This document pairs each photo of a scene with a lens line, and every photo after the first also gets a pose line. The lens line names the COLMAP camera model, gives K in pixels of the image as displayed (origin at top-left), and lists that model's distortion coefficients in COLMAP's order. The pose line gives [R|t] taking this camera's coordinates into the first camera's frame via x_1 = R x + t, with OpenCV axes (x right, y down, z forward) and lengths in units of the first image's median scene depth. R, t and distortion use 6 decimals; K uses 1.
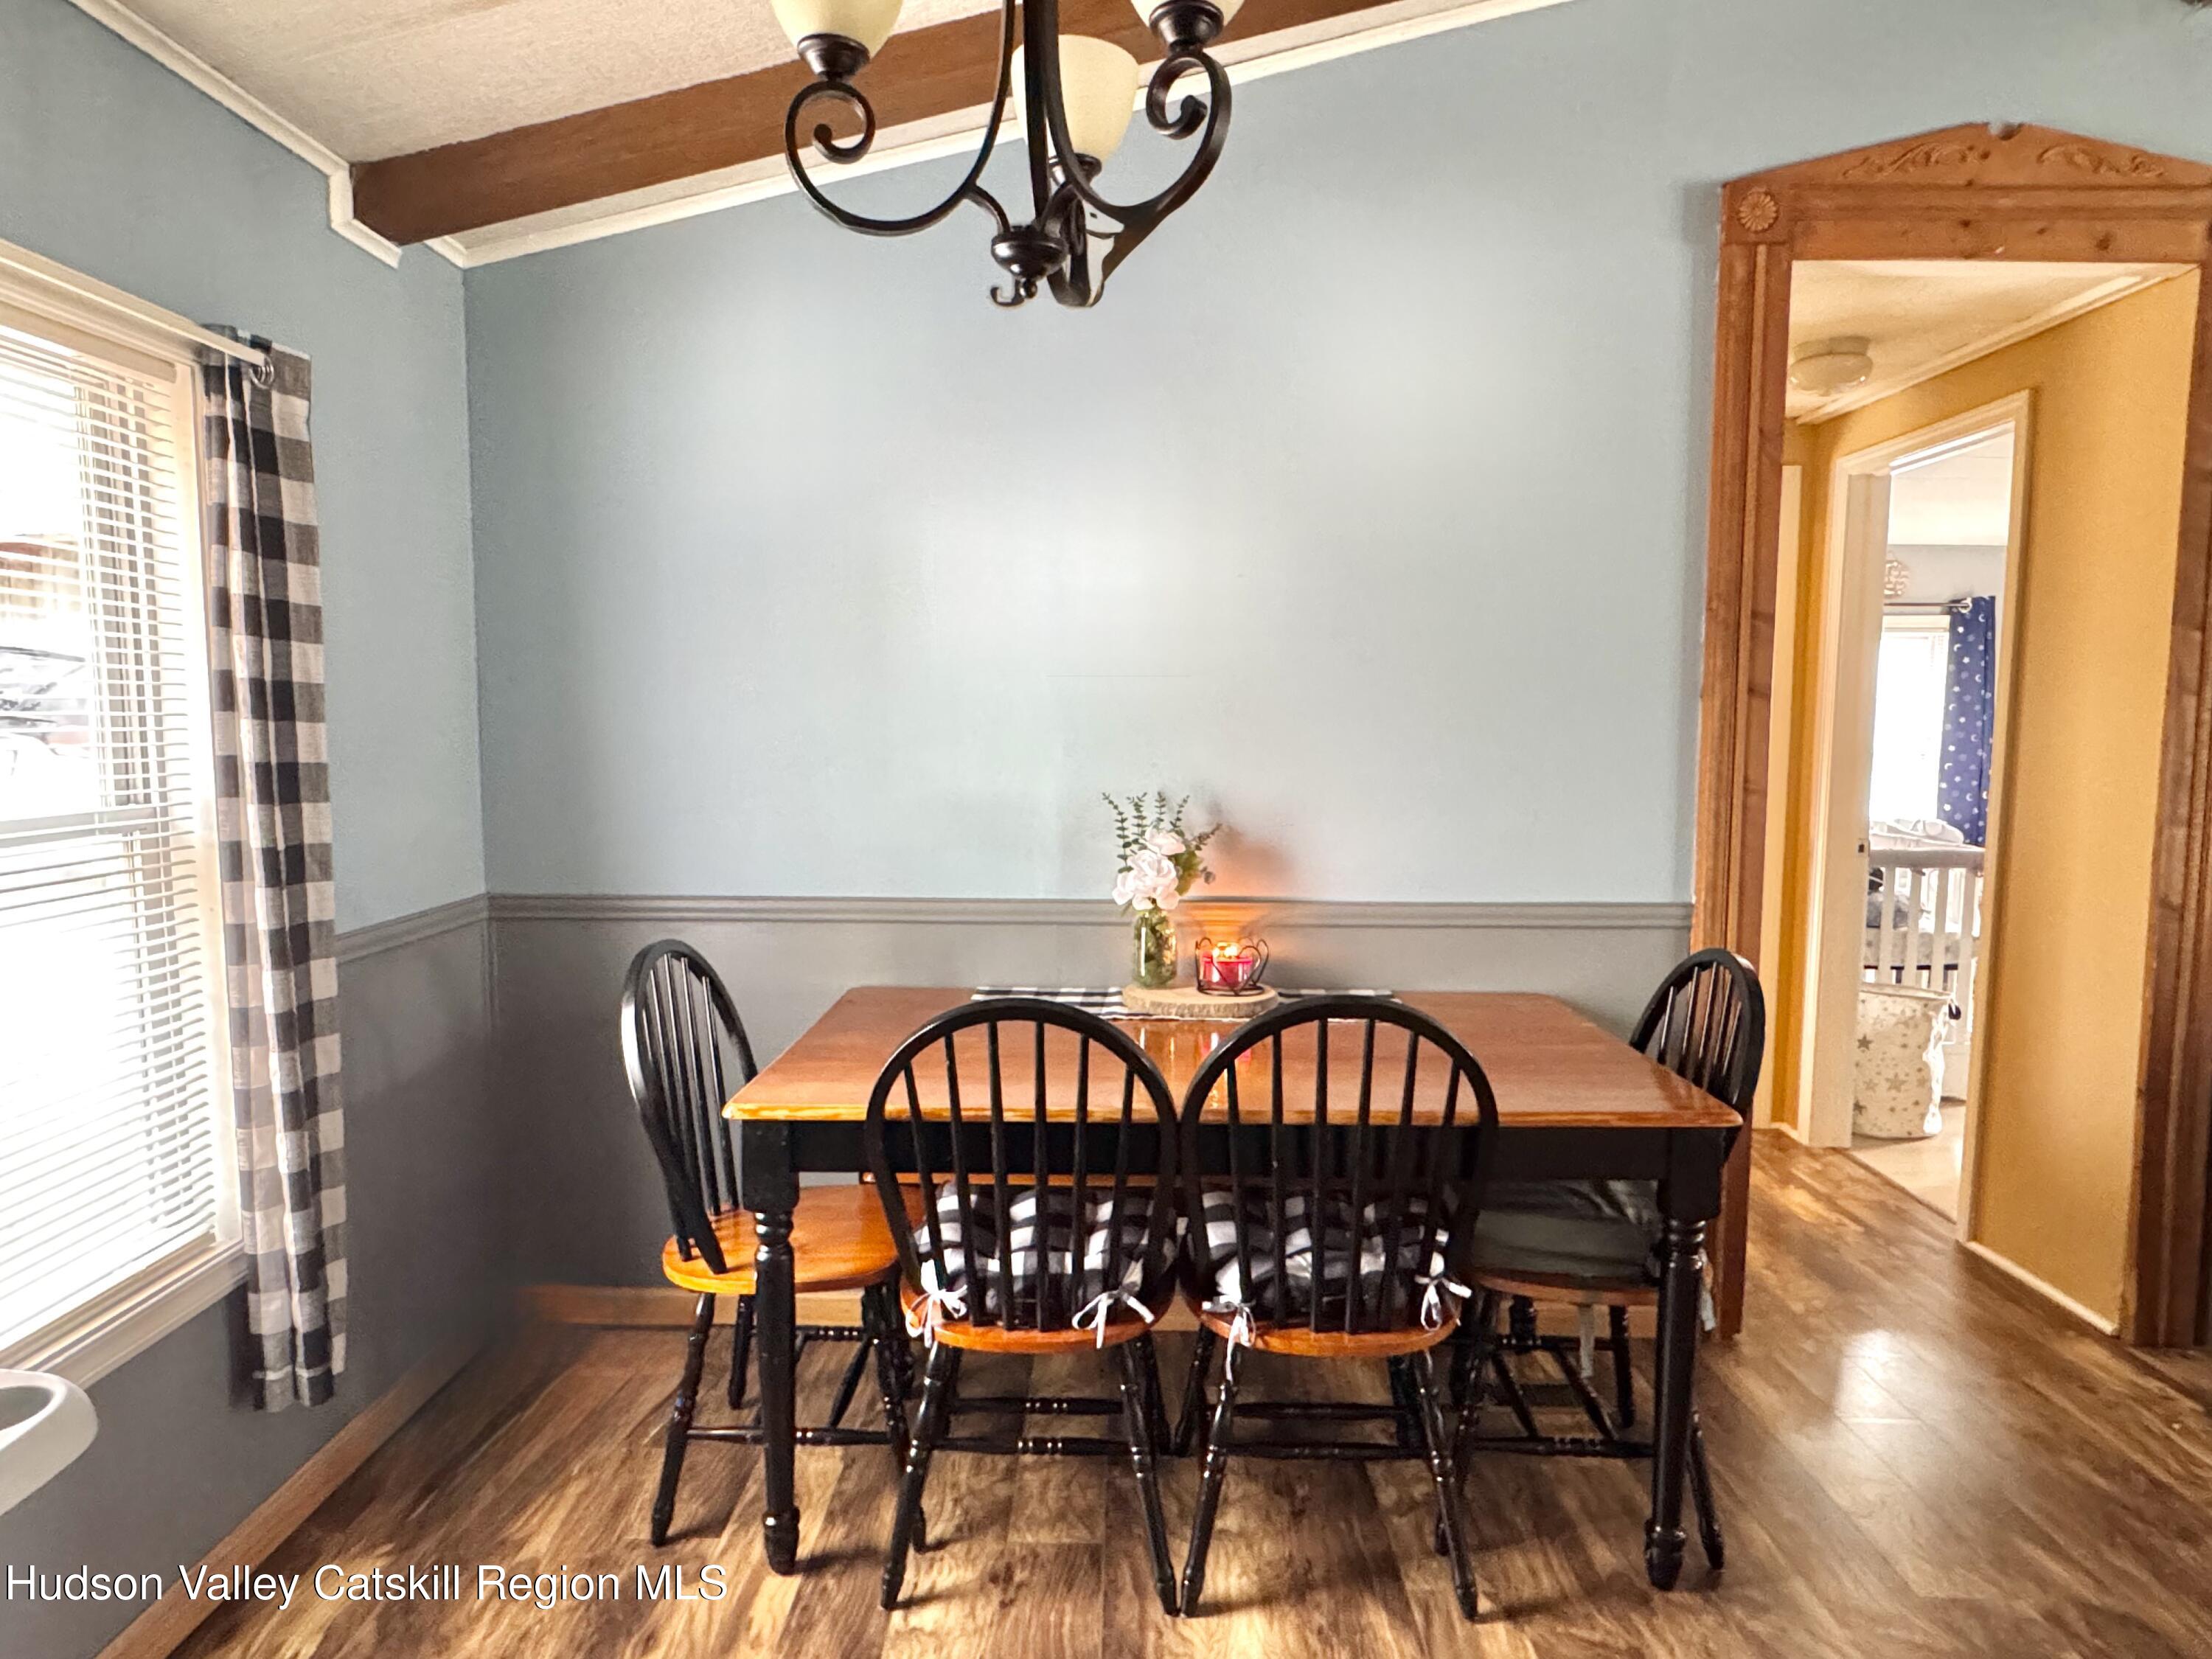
lens RADIAL K [[1352.4, 0, 1106.0], [0, 1352.4, 829.5], [0, 0, 1]] dist [0.001994, 0.000155]
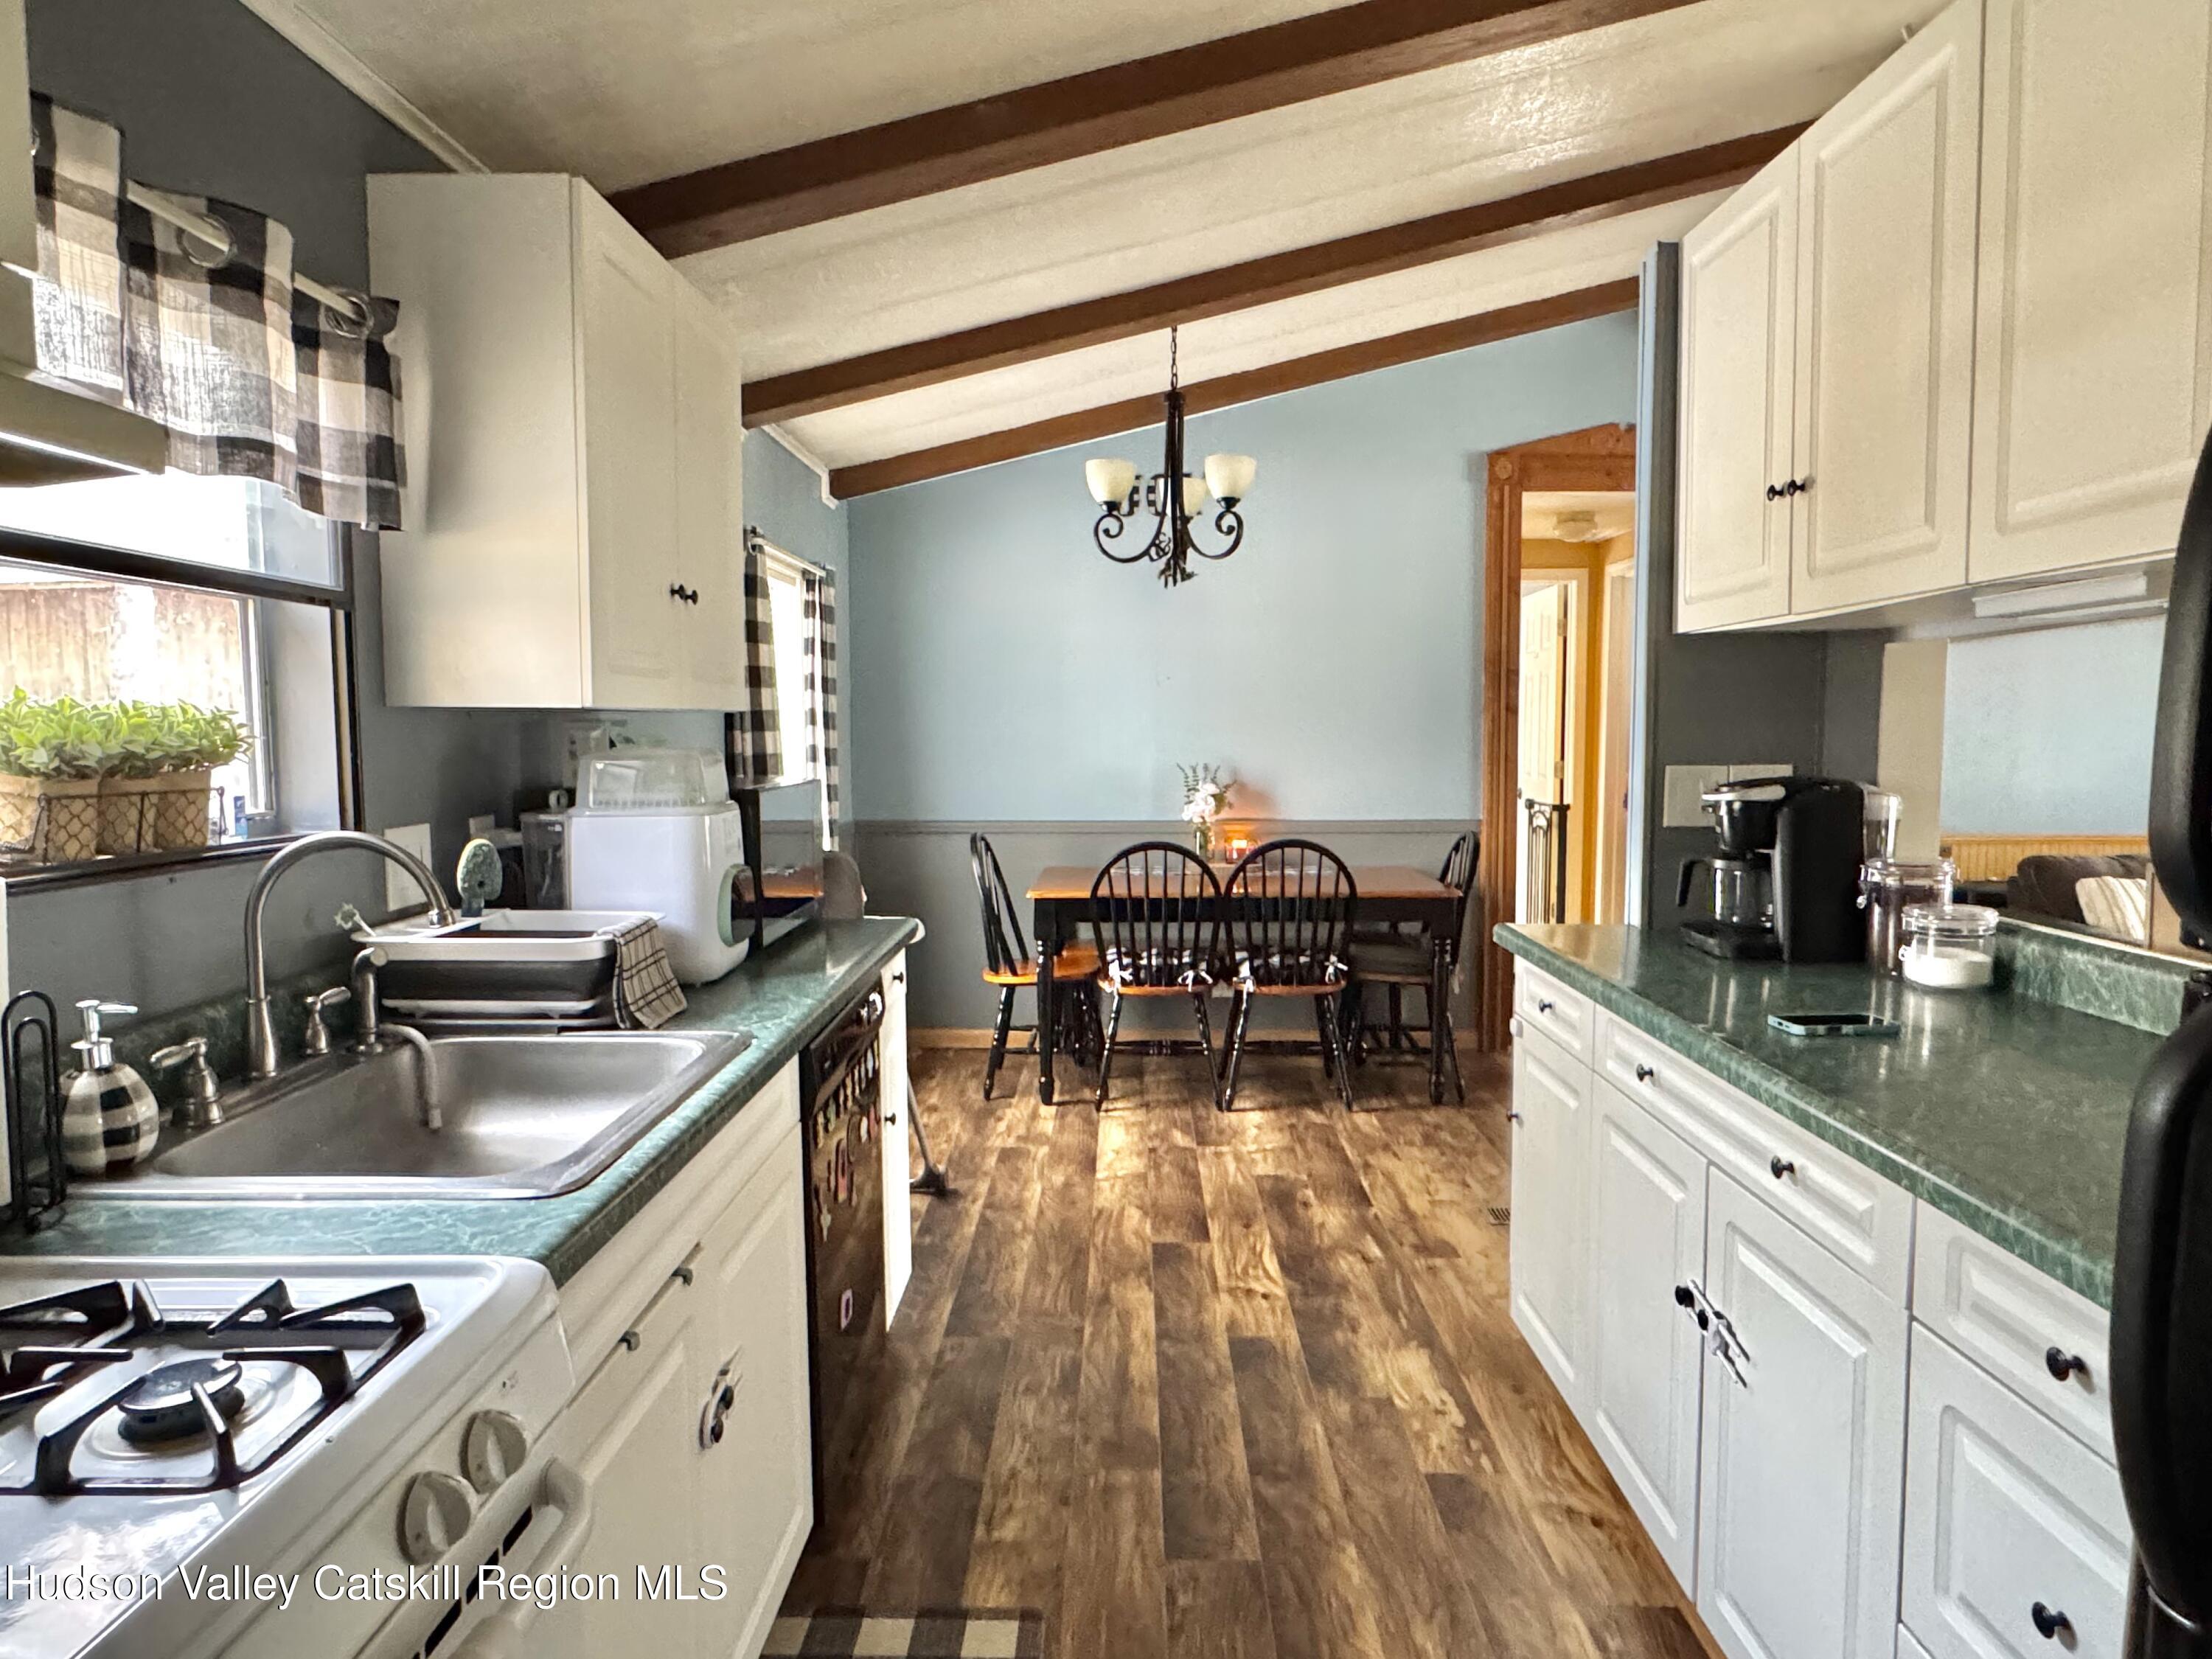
lens RADIAL K [[1352.4, 0, 1106.0], [0, 1352.4, 829.5], [0, 0, 1]] dist [0.001994, 0.000155]
pose [[0.999969, -0.007793, -0.000788, -0.134466], [0.007787, 0.999940, -0.007672, 0.106504], [0.000848, 0.007666, 0.999970, -1.246646]]
